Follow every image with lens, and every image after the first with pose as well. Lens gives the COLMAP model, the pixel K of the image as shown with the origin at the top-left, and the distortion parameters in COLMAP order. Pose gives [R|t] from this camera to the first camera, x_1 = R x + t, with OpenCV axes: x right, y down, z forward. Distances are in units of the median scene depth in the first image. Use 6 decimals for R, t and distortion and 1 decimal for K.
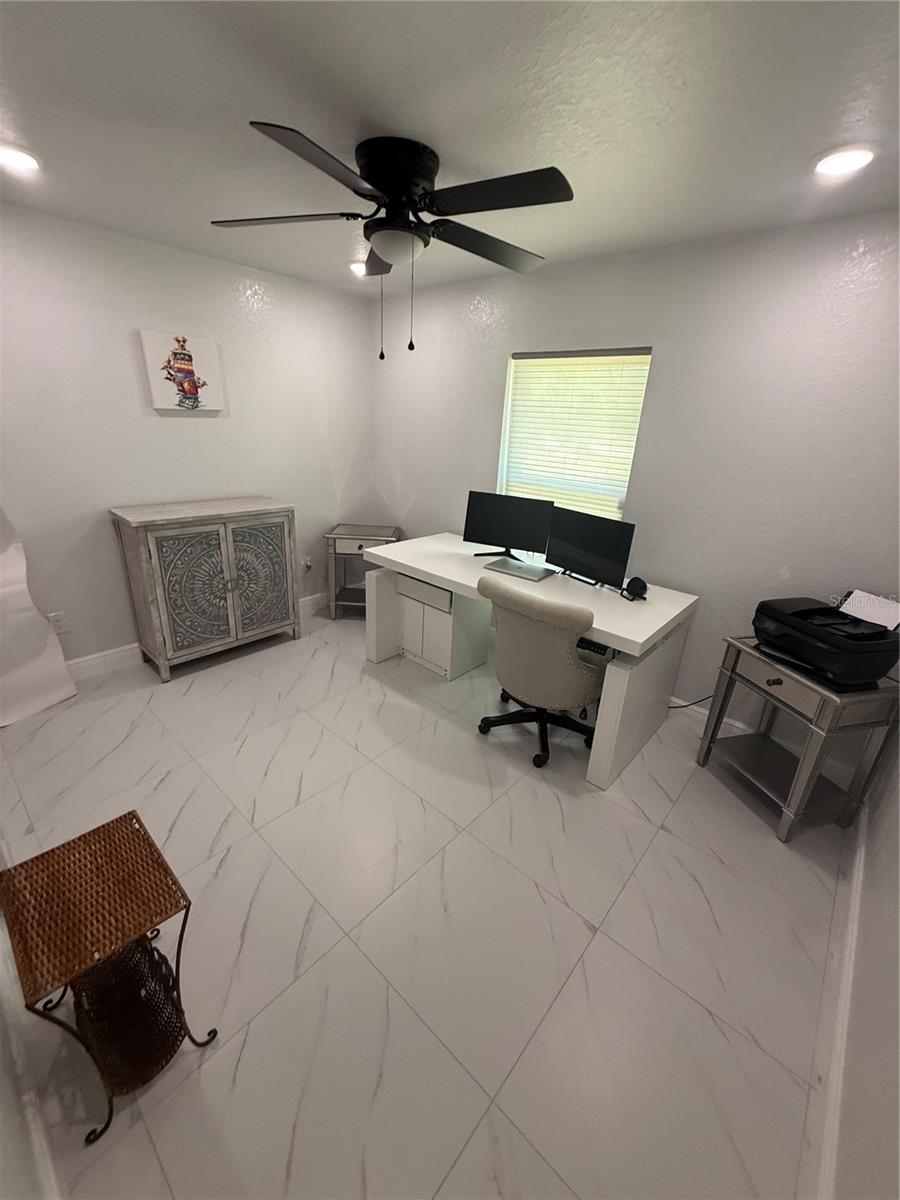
lens RADIAL K [[477.8, 0, 449.2], [0, 477.8, 601.3], [0, 0, 1]] dist [-0.000219, 0.000053]
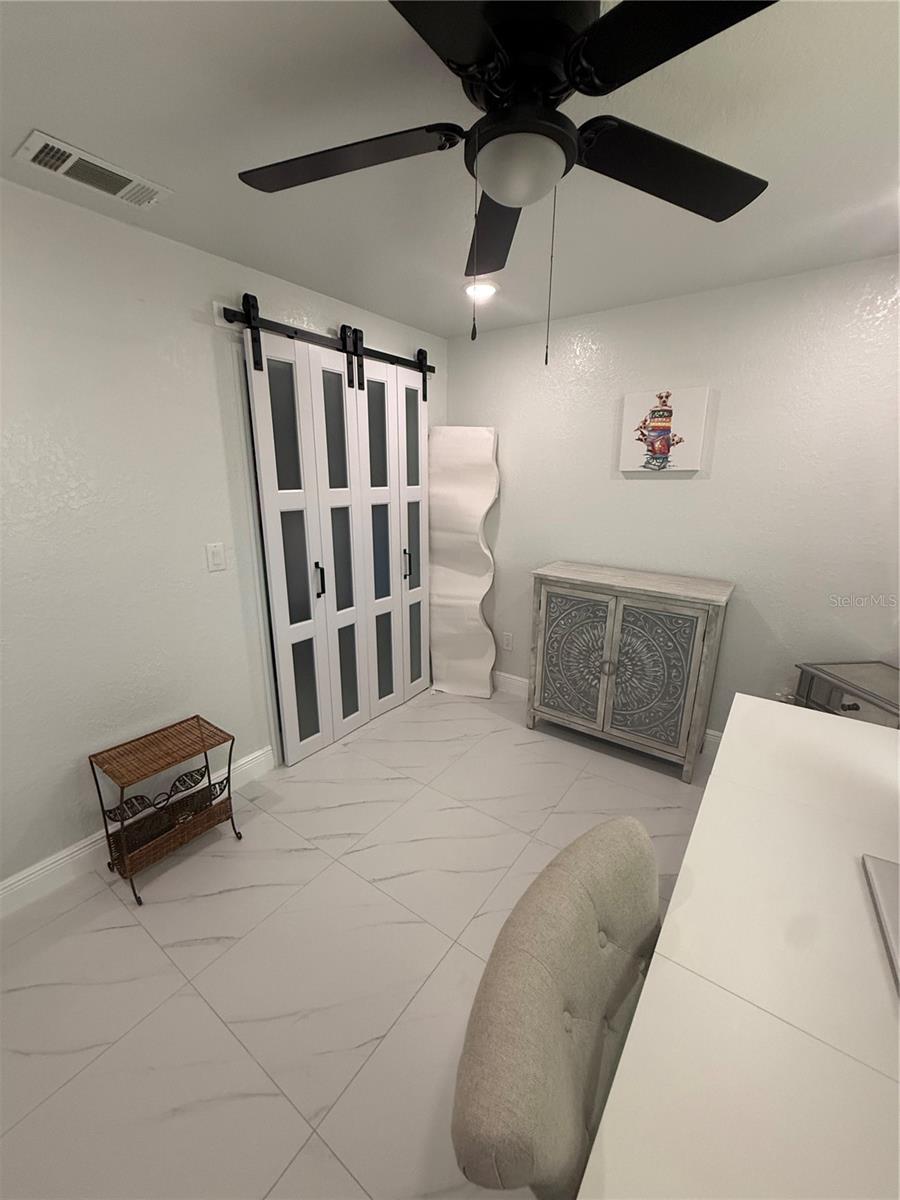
lens RADIAL K [[477.8, 0, 446.6], [0, 477.8, 599.3], [0, 0, 1]] dist [-0.000219, 0.000053]
pose [[0.105053, 0.208561, -0.972351, 0.330688], [-0.363400, 0.918192, 0.157682, -0.184444], [0.925691, 0.336787, 0.172250, 0.577897]]
